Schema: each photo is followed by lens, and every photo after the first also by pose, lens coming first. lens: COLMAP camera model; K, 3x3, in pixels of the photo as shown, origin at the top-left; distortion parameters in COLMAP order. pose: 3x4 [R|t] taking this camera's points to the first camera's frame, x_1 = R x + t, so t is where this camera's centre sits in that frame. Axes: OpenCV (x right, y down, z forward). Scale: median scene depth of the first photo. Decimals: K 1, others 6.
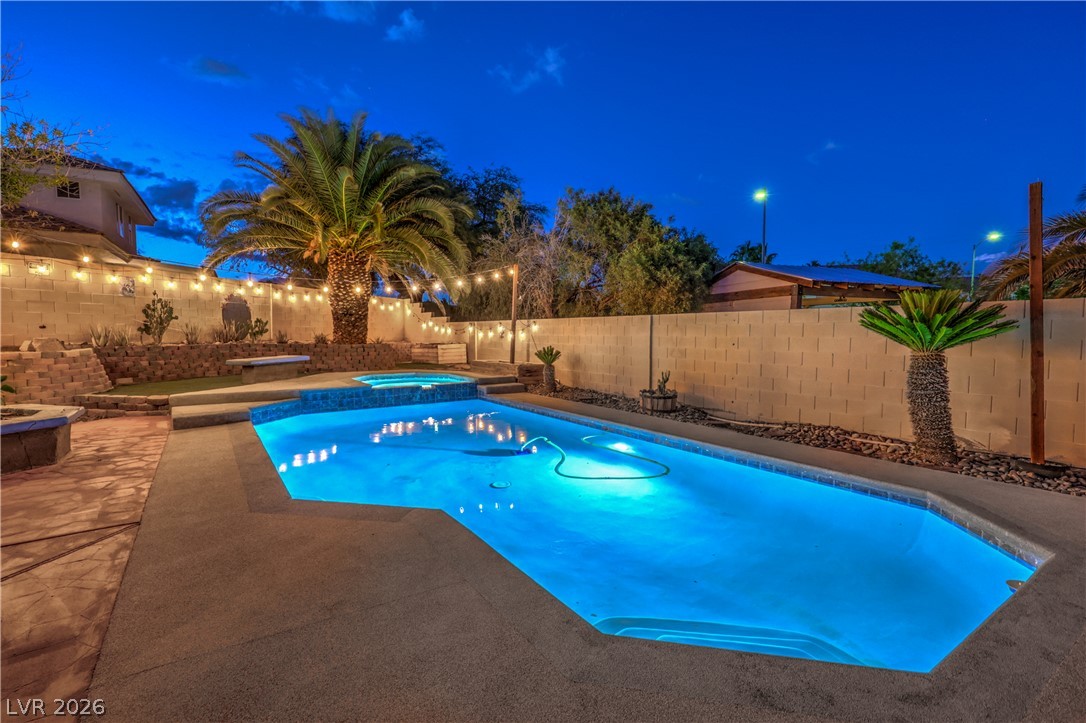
lens RADIAL K [[452.4, 0, 558.8], [0, 452.4, 356.7], [0, 0, 1]] dist [0.000586, -0.000133]
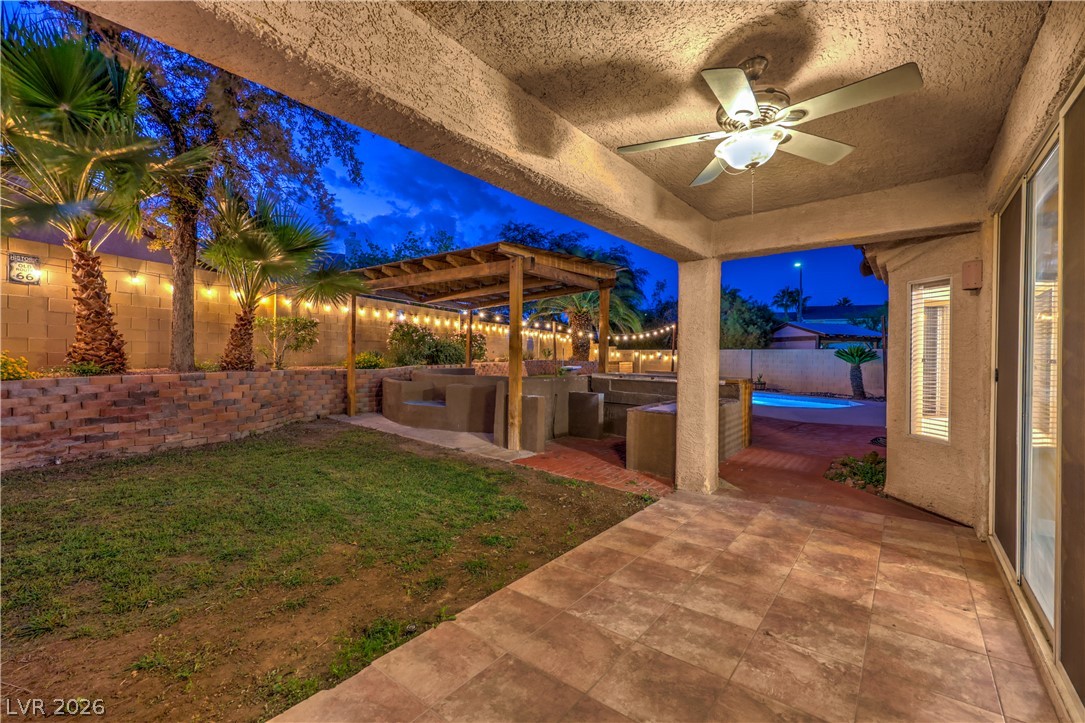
lens RADIAL K [[452.0, 0, 558.3], [0, 452.0, 356.7], [0, 0, 1]] dist [0.000586, -0.000133]
pose [[0.997782, 0.012830, -0.065323, -0.487952], [-0.015984, 0.998720, -0.047998, 0.053791], [0.064624, 0.048935, 0.996709, -1.054239]]
